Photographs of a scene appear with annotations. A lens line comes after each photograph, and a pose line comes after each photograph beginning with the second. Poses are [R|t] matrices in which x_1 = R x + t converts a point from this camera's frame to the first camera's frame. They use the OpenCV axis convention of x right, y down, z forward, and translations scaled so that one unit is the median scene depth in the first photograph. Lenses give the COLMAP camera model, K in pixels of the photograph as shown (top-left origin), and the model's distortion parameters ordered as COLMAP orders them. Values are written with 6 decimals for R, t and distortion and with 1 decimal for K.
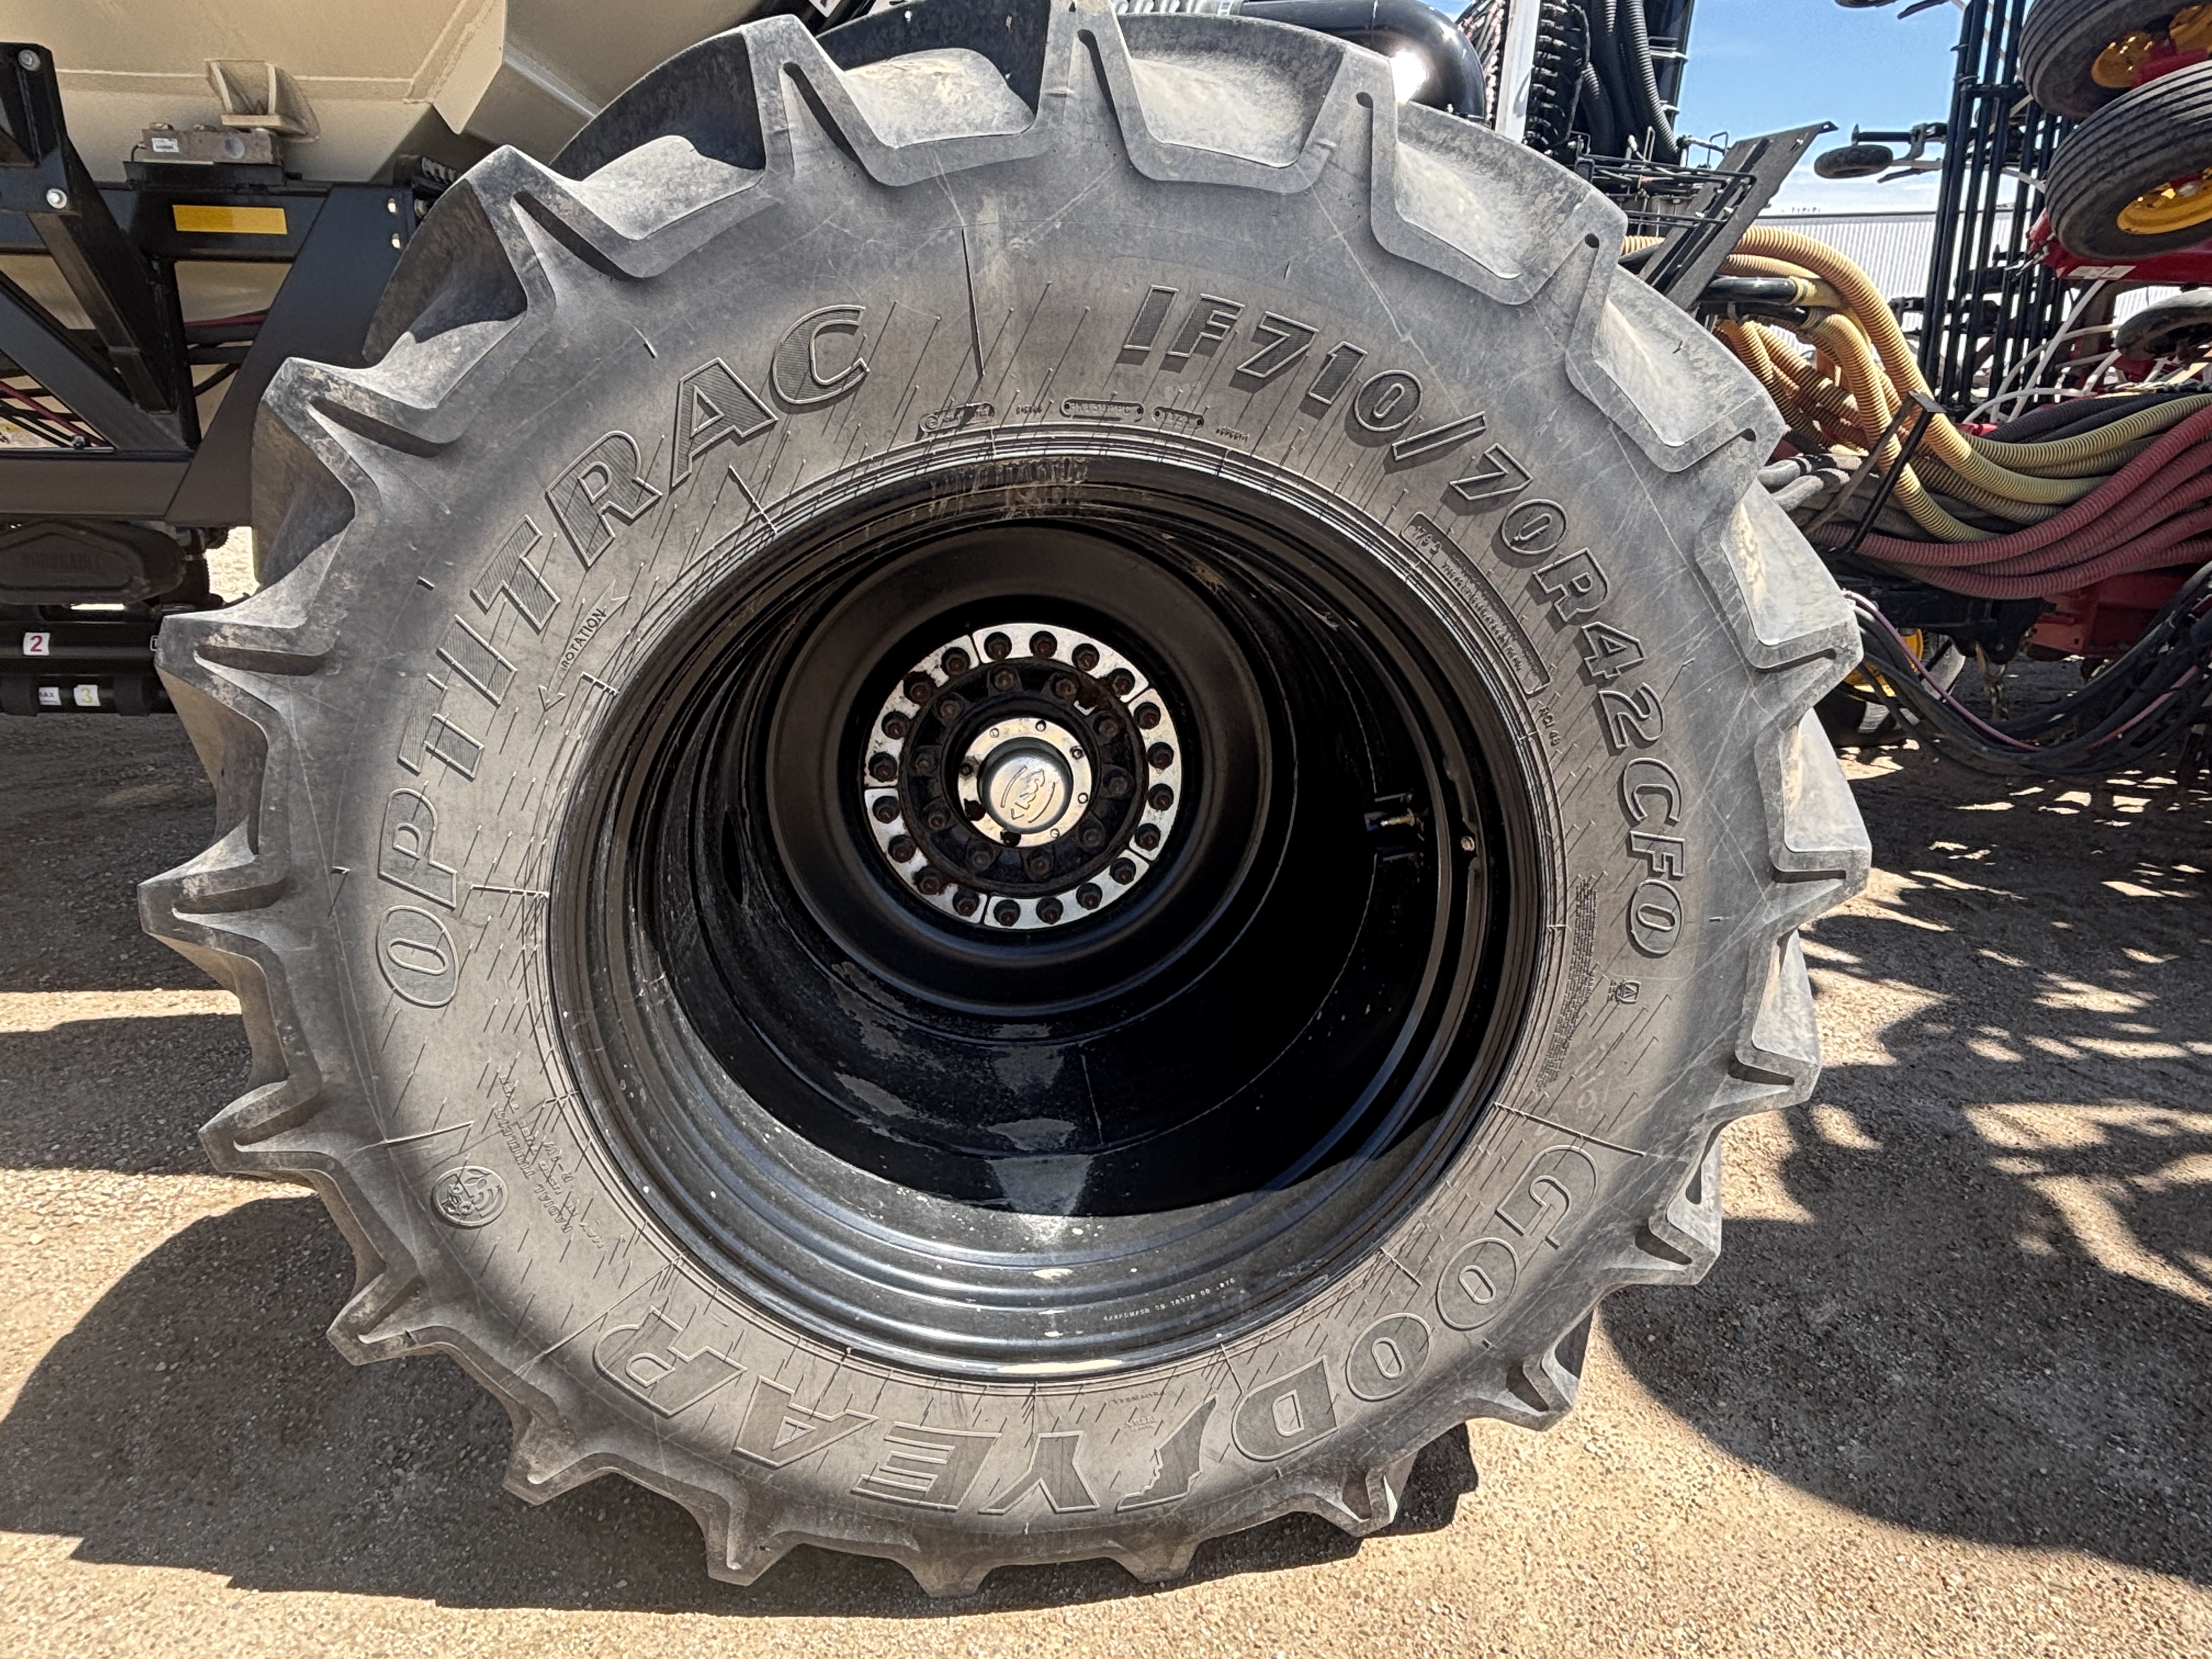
lens RADIAL K [[1363.4, 0, 1102.2], [0, 1363.4, 824.2], [0, 0, 1]] dist [0.008250, 0.000223]
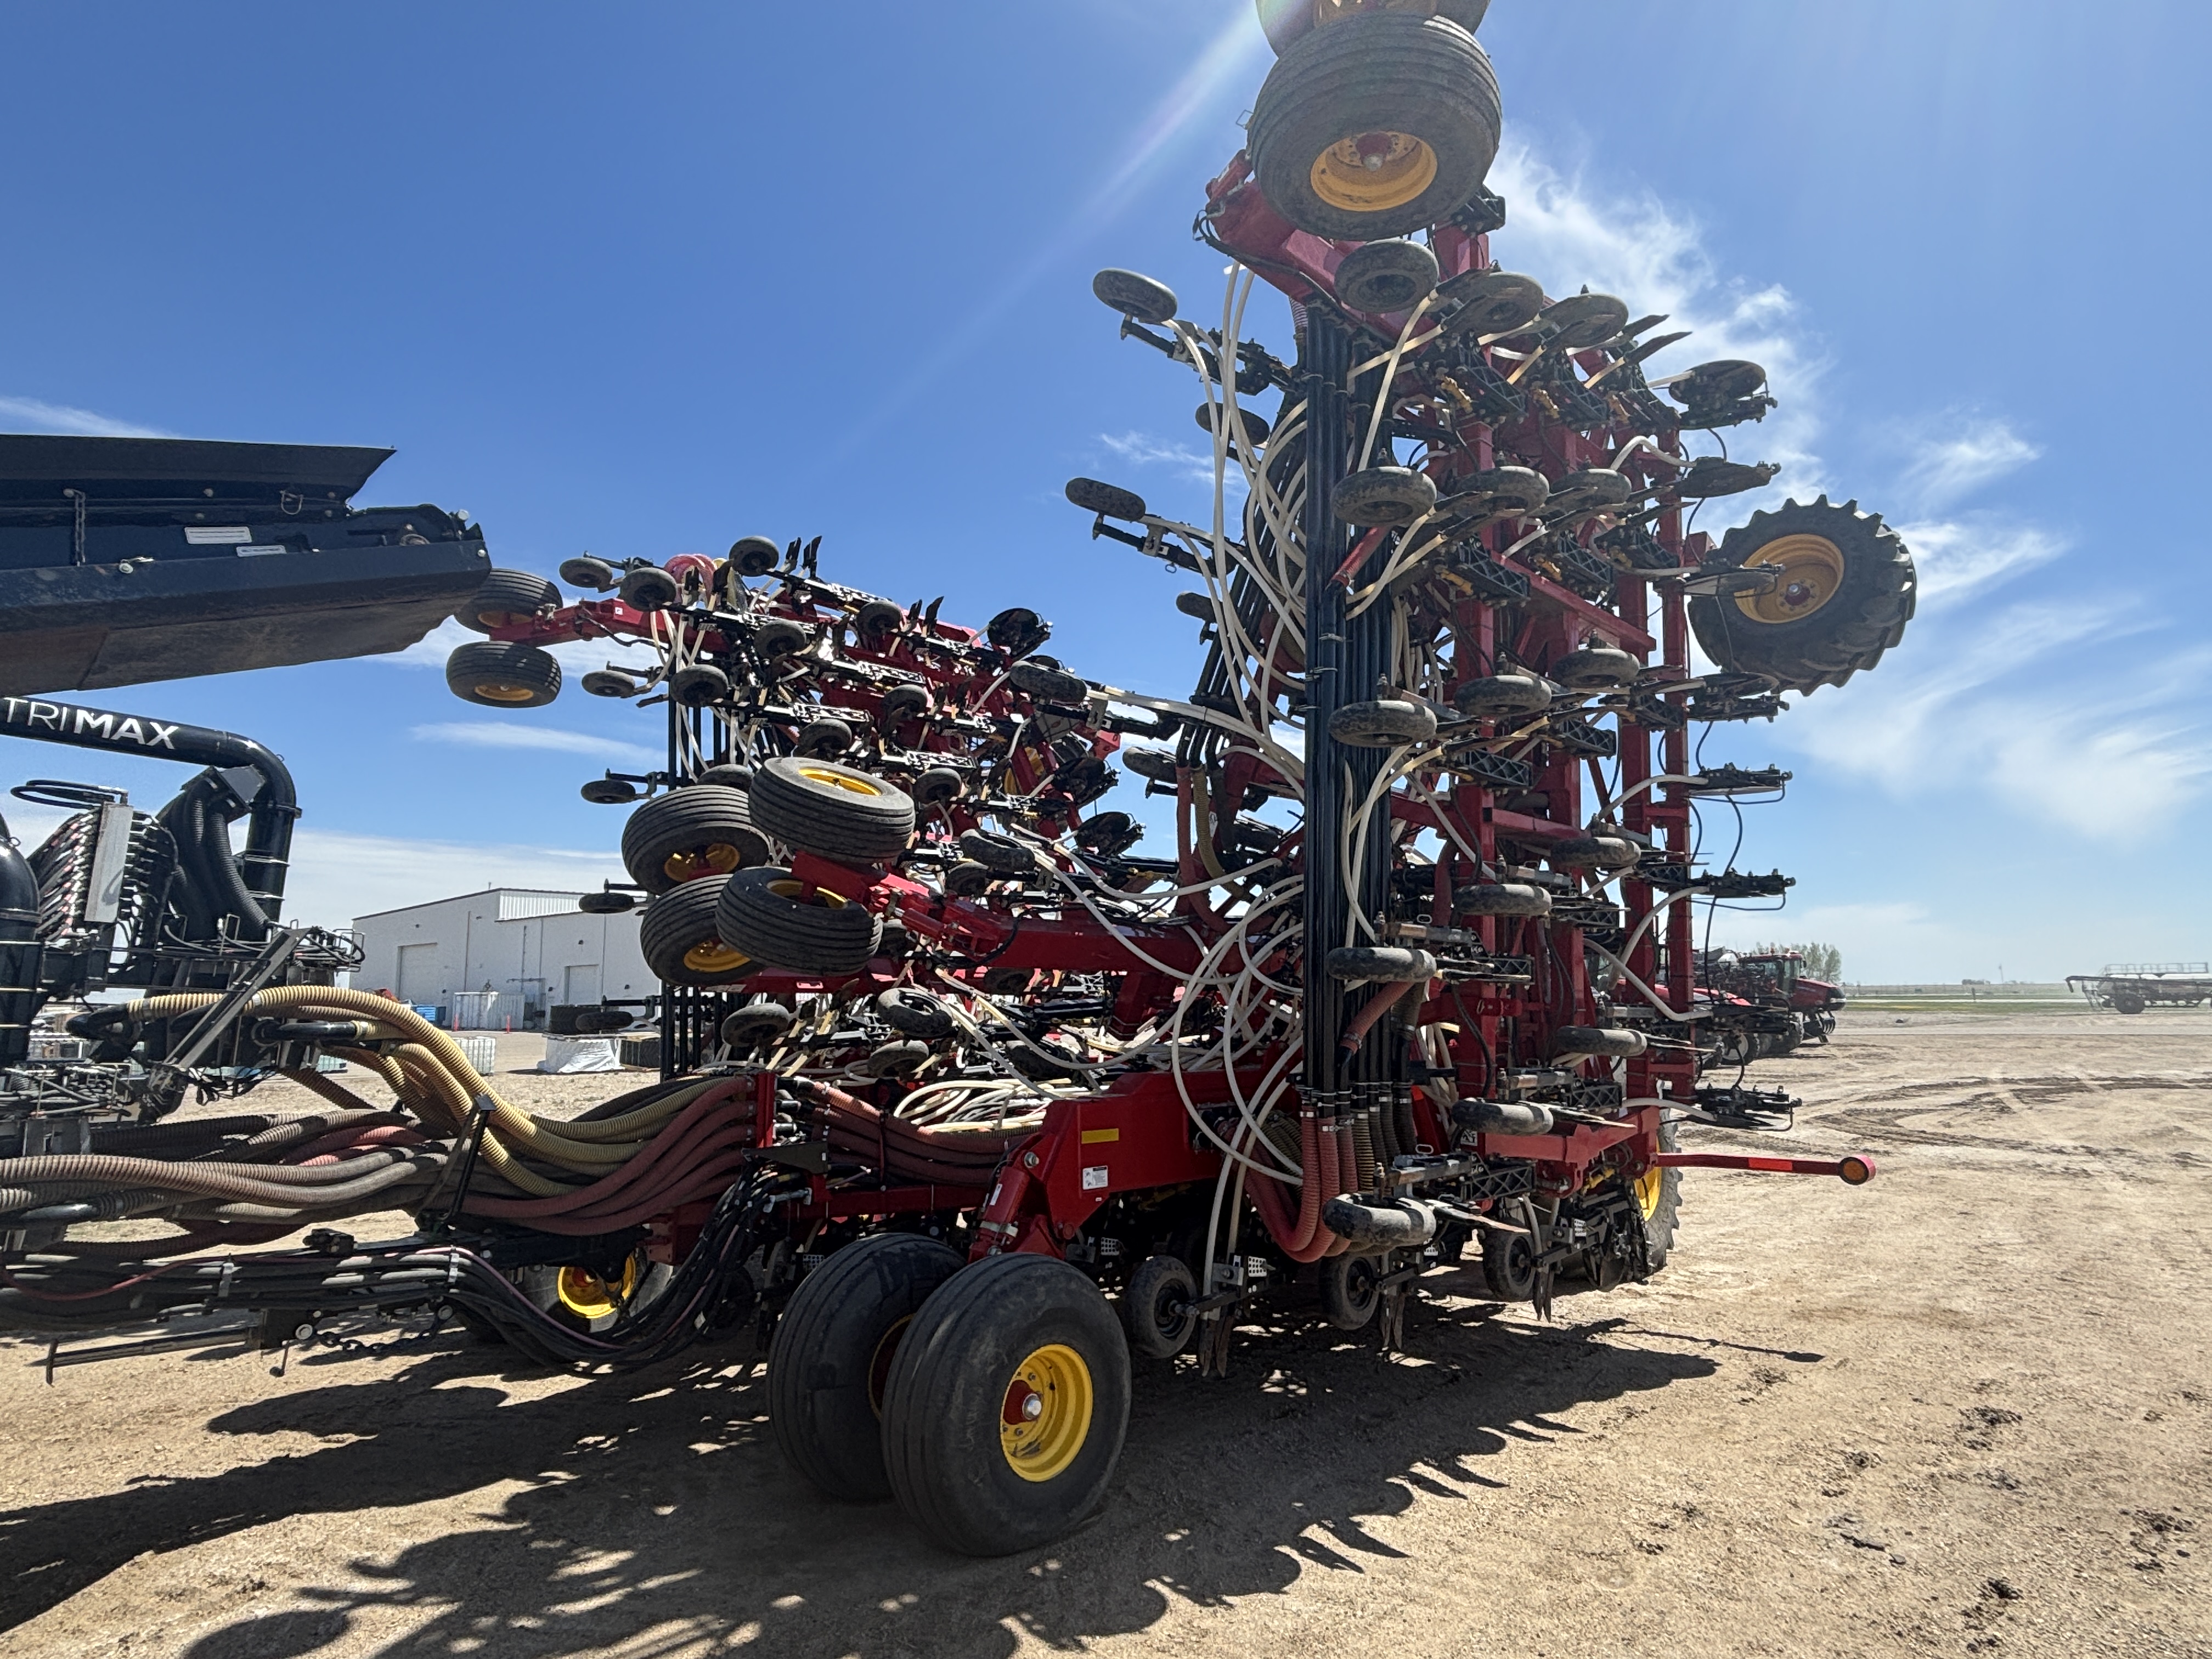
lens RADIAL K [[1208.4, 0, 1102.3], [0, 1208.4, 822.9], [0, 0, 1]] dist [-0.000480, -0.000473]
pose [[0.768066, 0.079408, 0.635429, 0.660459], [0.219303, 0.899663, -0.377509, 0.074083], [-0.601649, 0.429304, 0.673585, -0.707918]]
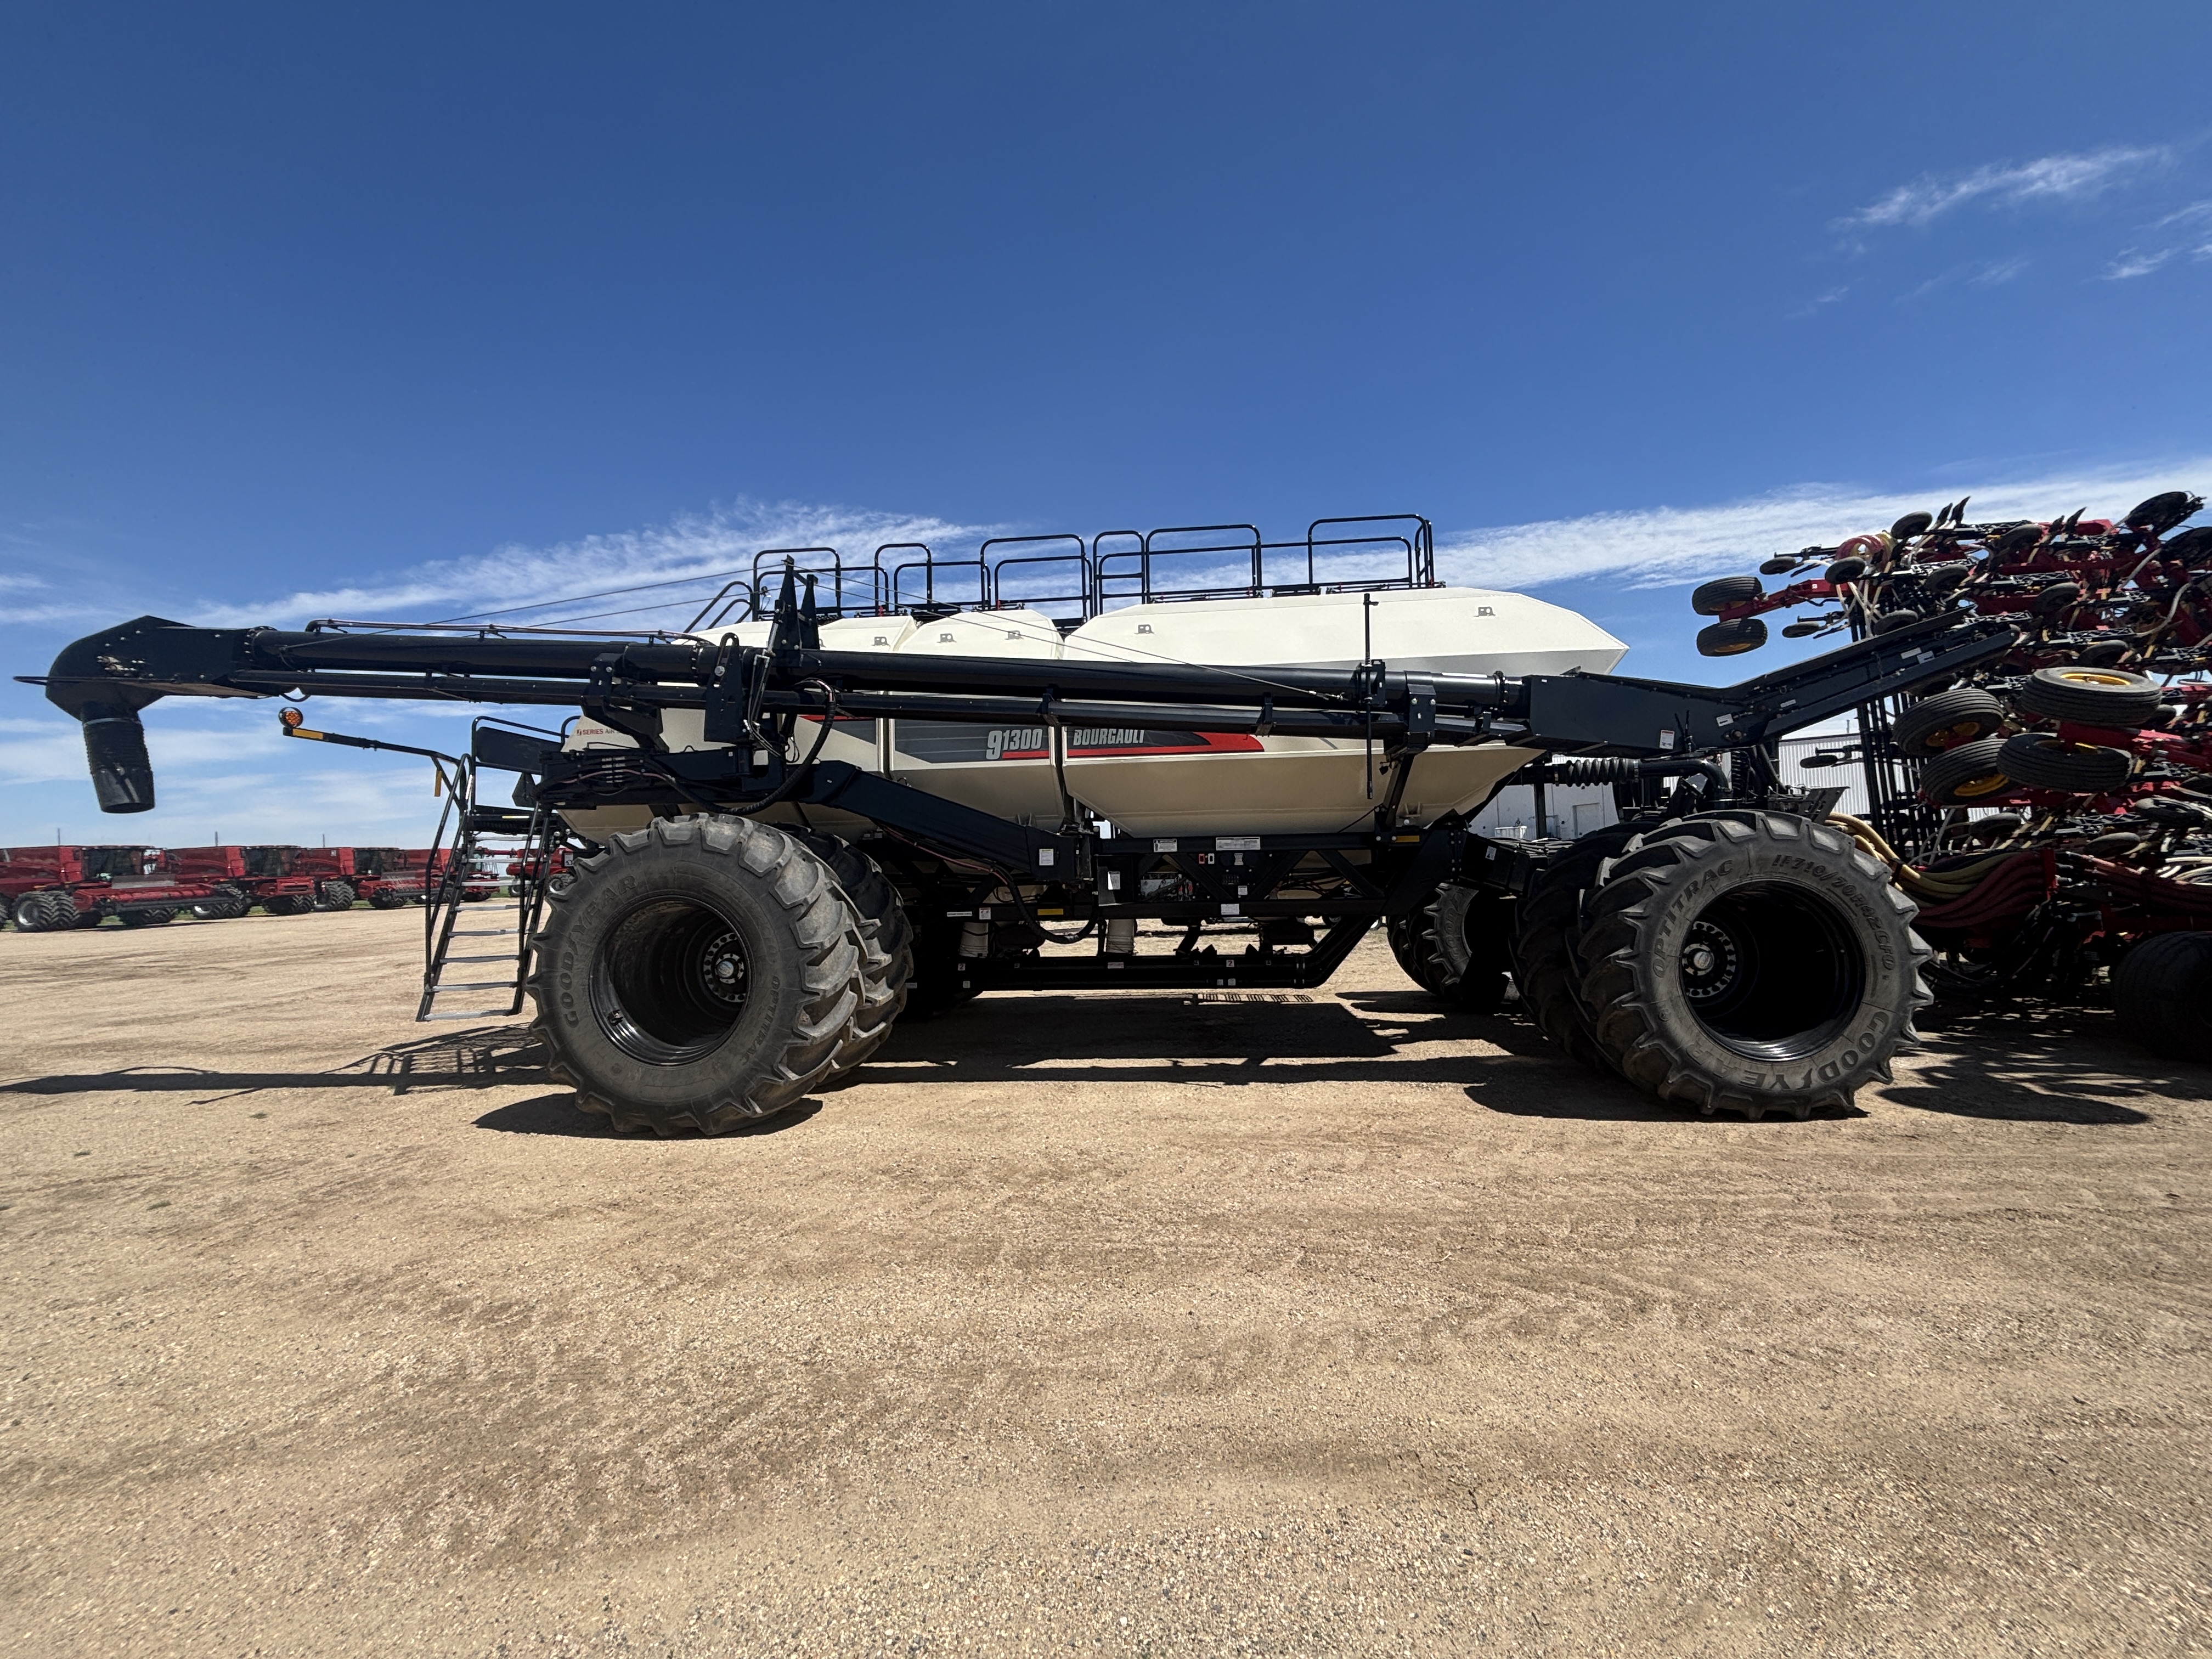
lens RADIAL K [[903.3, 0, 1113.0], [0, 903.3, 832.6], [0, 0, 1]] dist [0.003193, 0.000028]
pose [[0.985687, -0.053379, -0.159912, -1.754780], [-0.004953, 0.938971, -0.343959, 0.733203], [0.168513, 0.339828, 0.925267, -2.596851]]
